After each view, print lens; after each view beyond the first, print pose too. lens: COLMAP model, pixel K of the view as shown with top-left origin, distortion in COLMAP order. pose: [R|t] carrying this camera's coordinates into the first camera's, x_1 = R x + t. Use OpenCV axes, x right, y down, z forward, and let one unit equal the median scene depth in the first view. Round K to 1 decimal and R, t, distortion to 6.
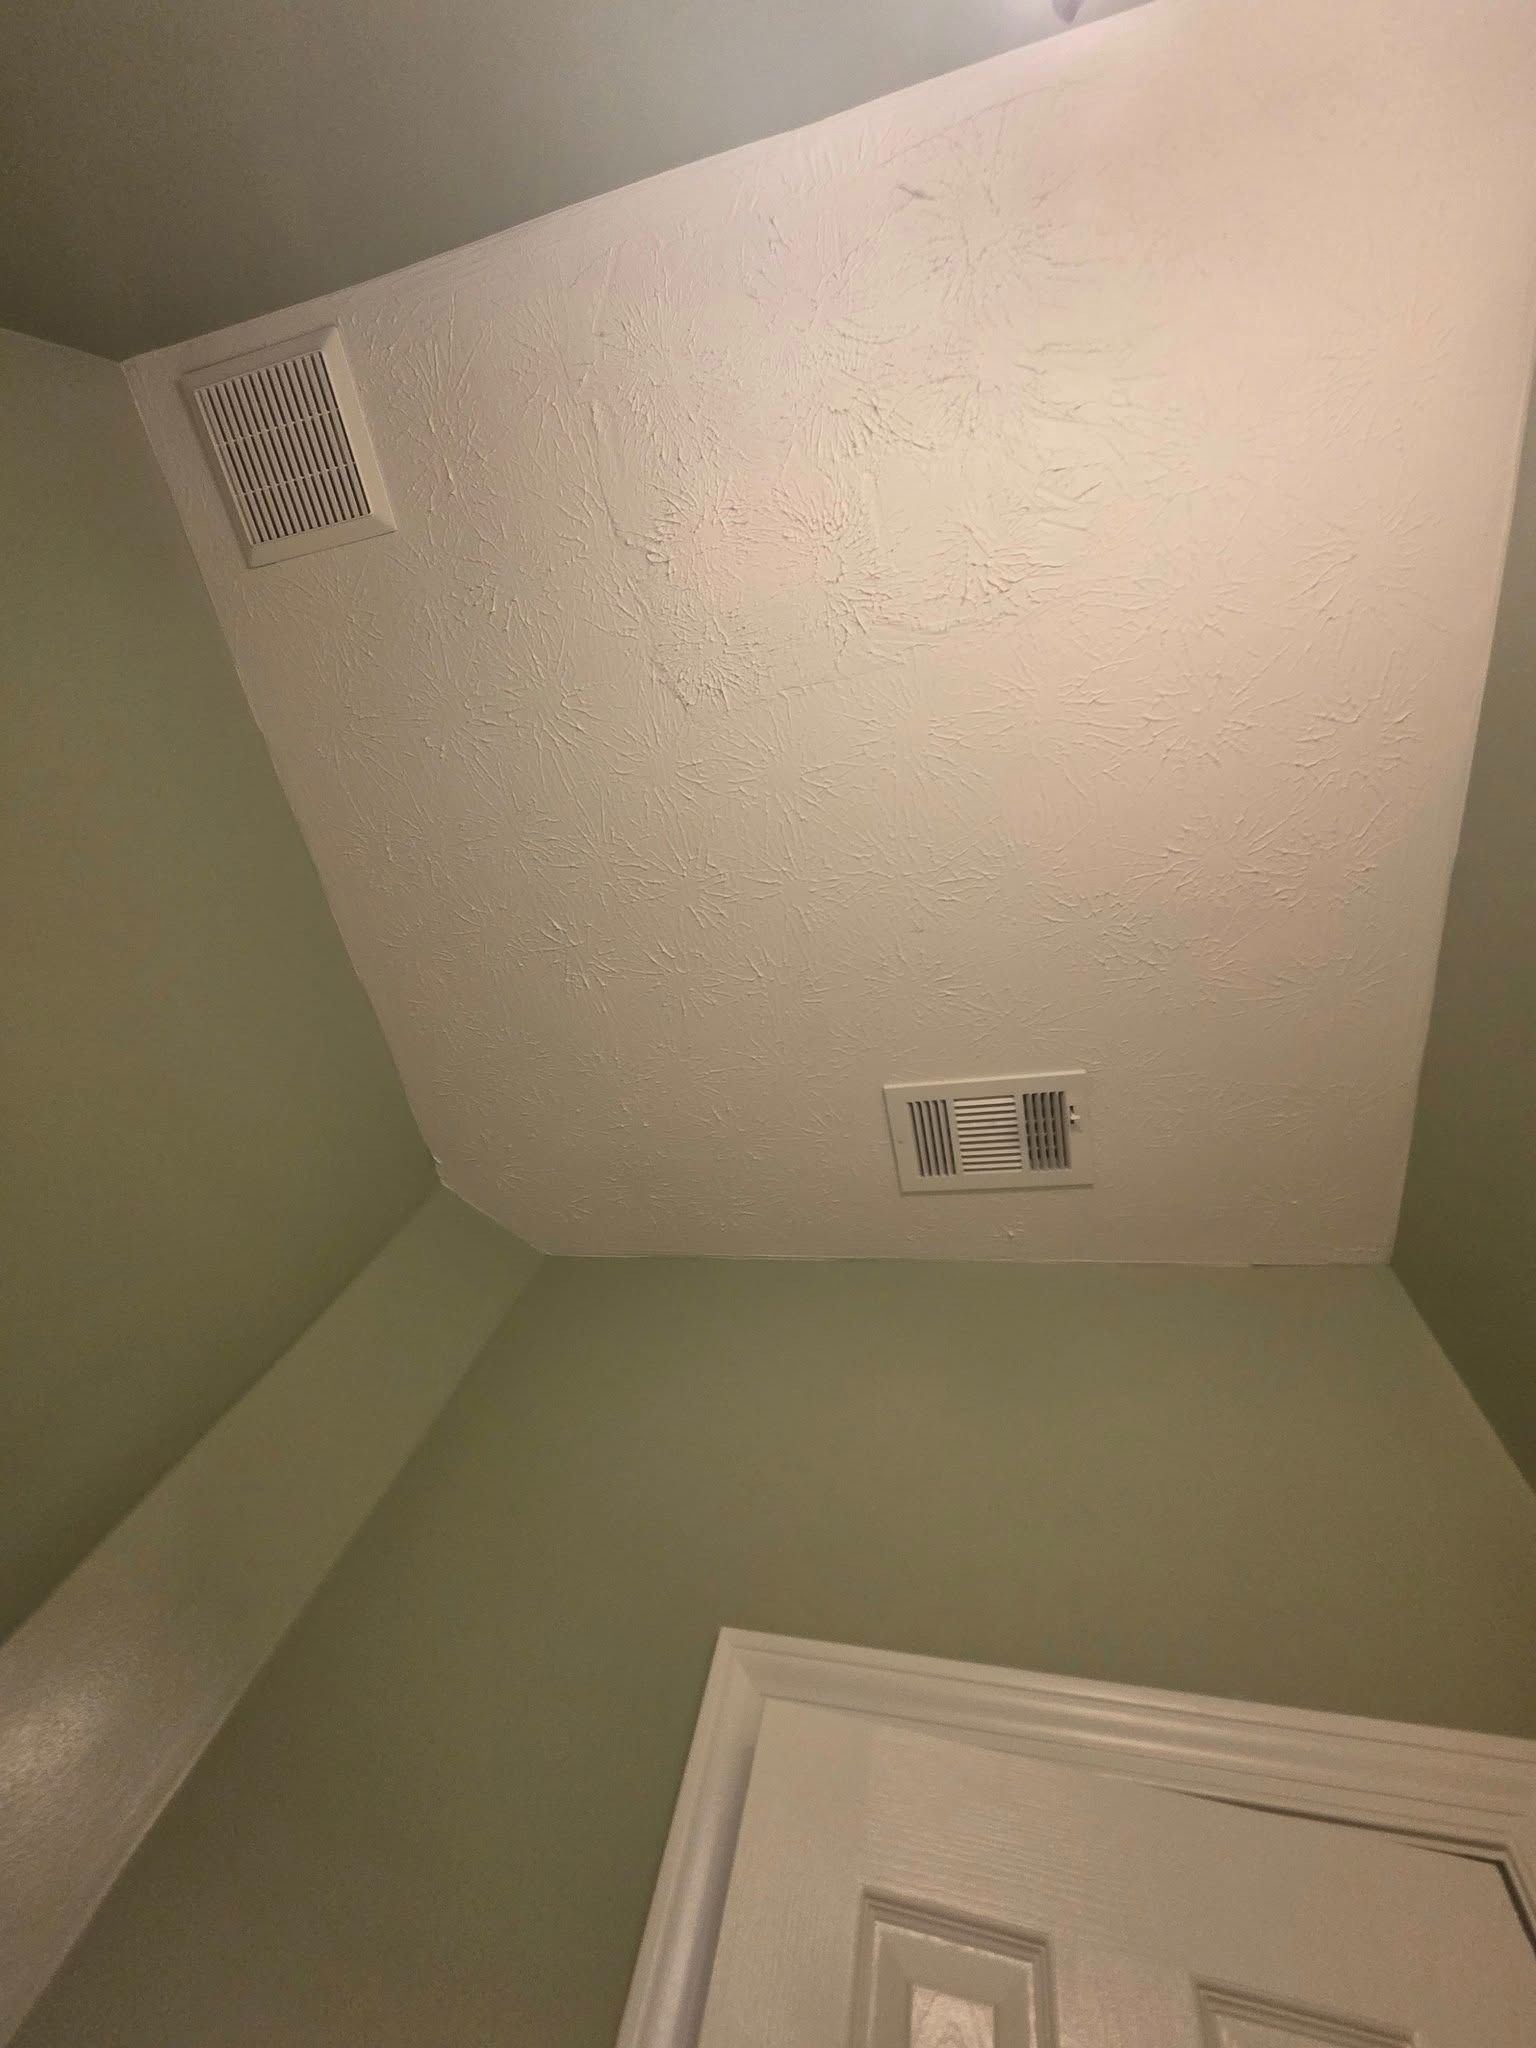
lens RADIAL K [[785.6, 0, 768.0], [0, 785.6, 1024.0], [0, 0, 1]] dist [-0.000535, -0.000125]
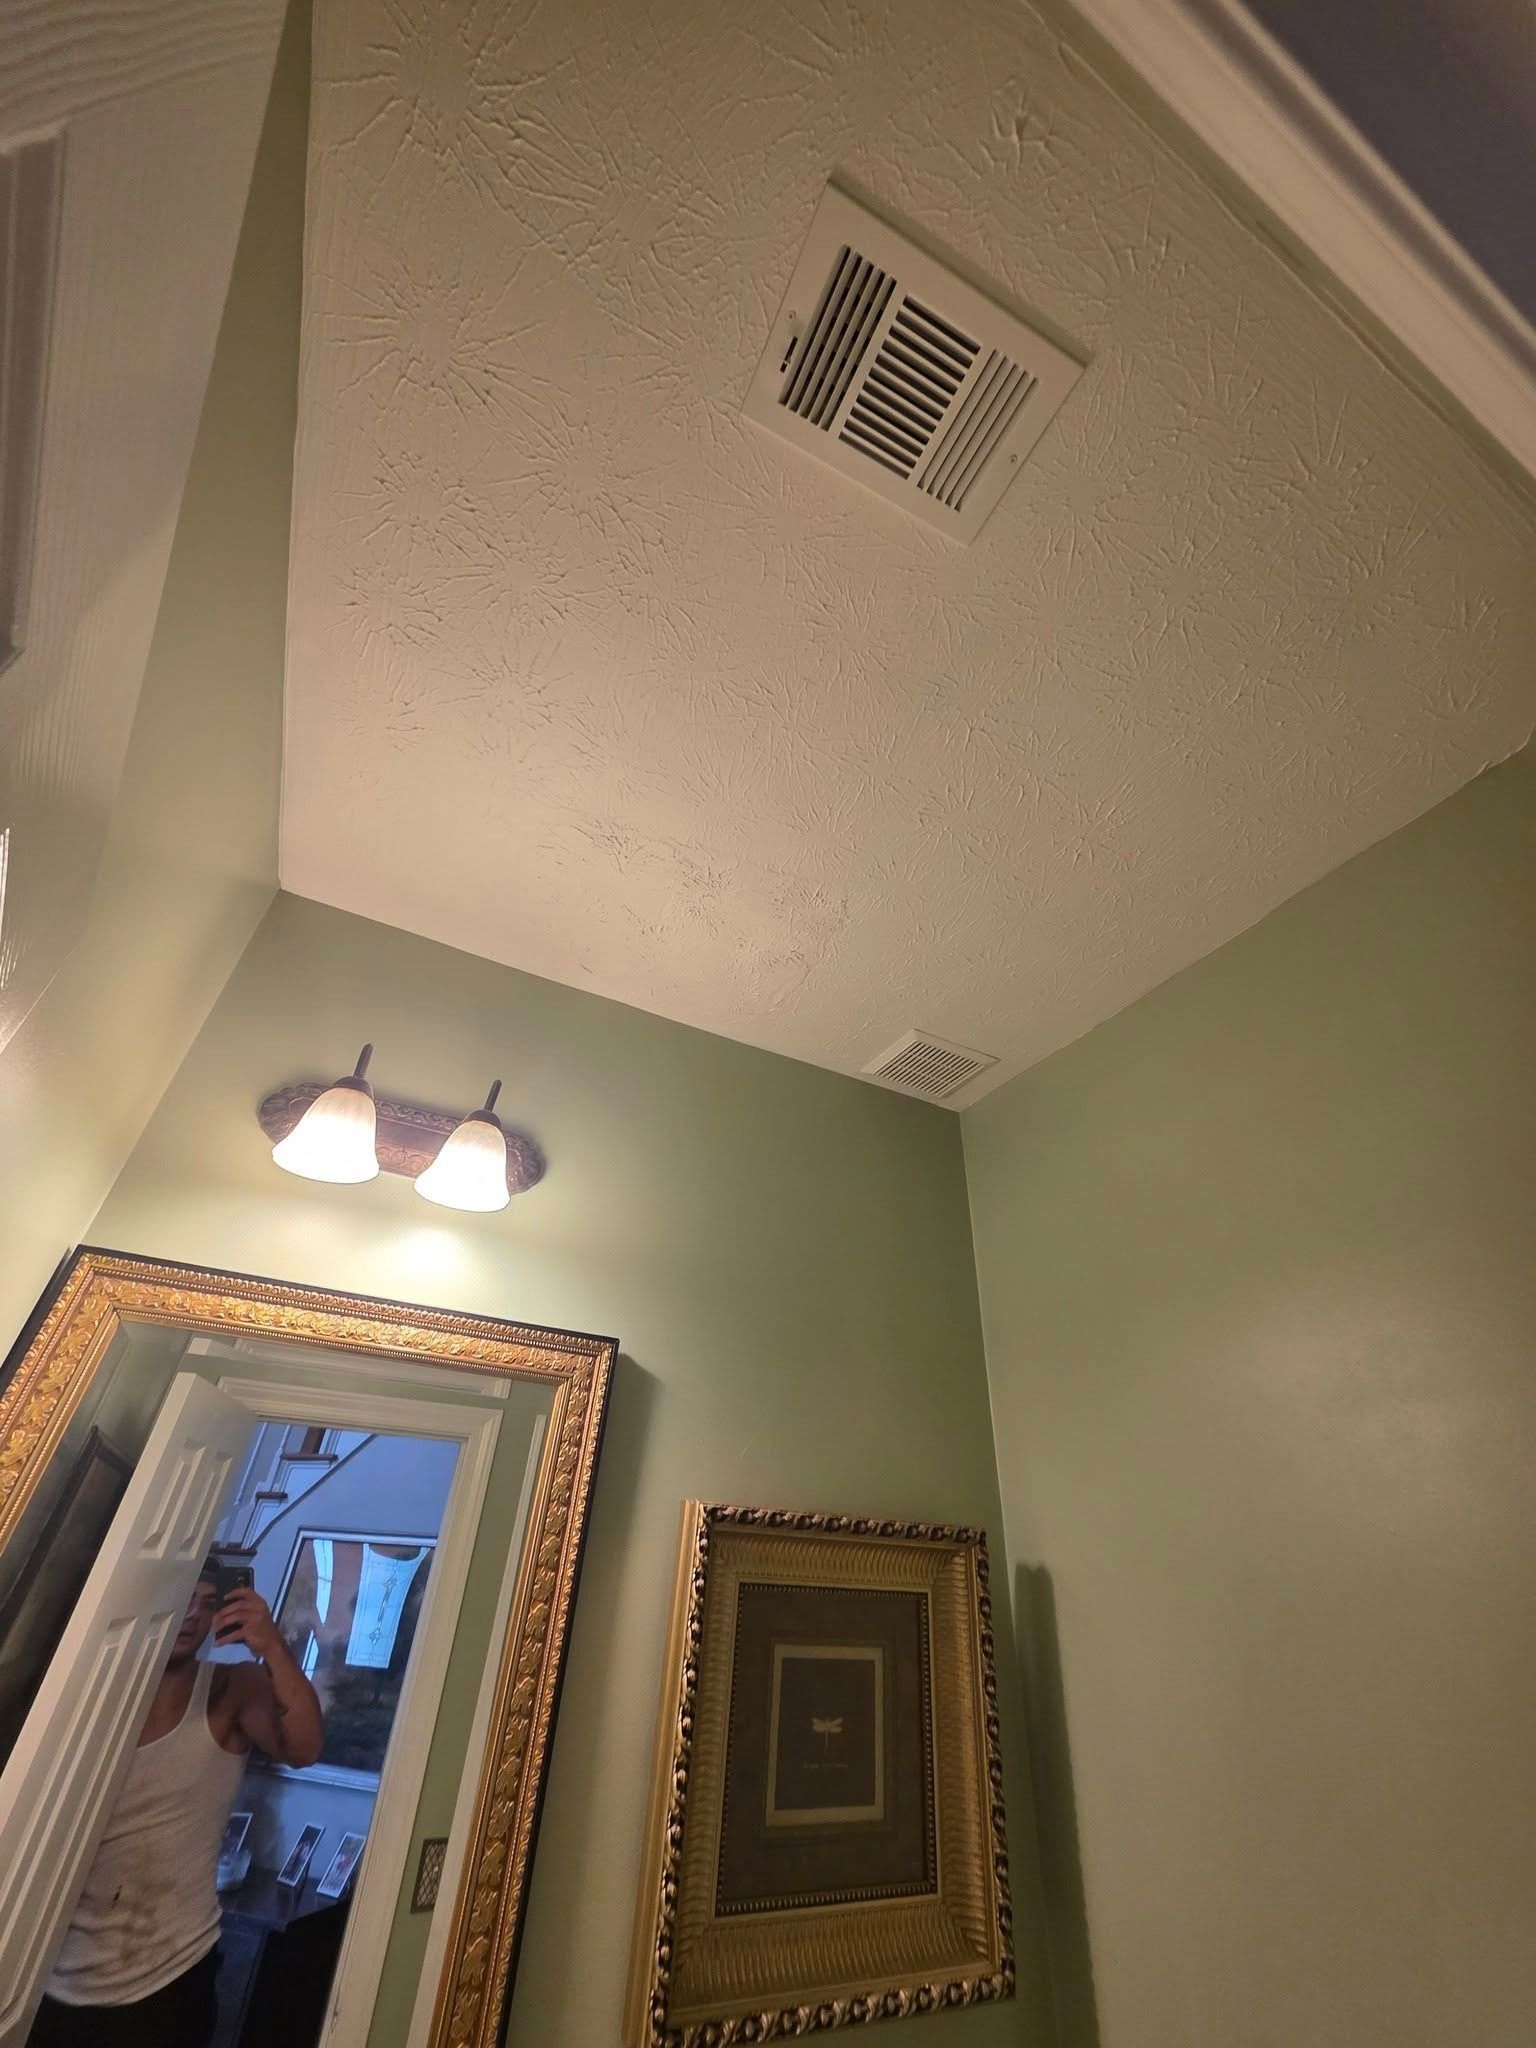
lens RADIAL K [[785.6, 0, 768.0], [0, 785.6, 1024.0], [0, 0, 1]] dist [-0.000535, -0.000125]
pose [[-0.773405, -0.536553, -0.337574, 0.308680], [0.443313, -0.077147, -0.893041, 0.650594], [0.453120, -0.840333, 0.297527, 0.291378]]
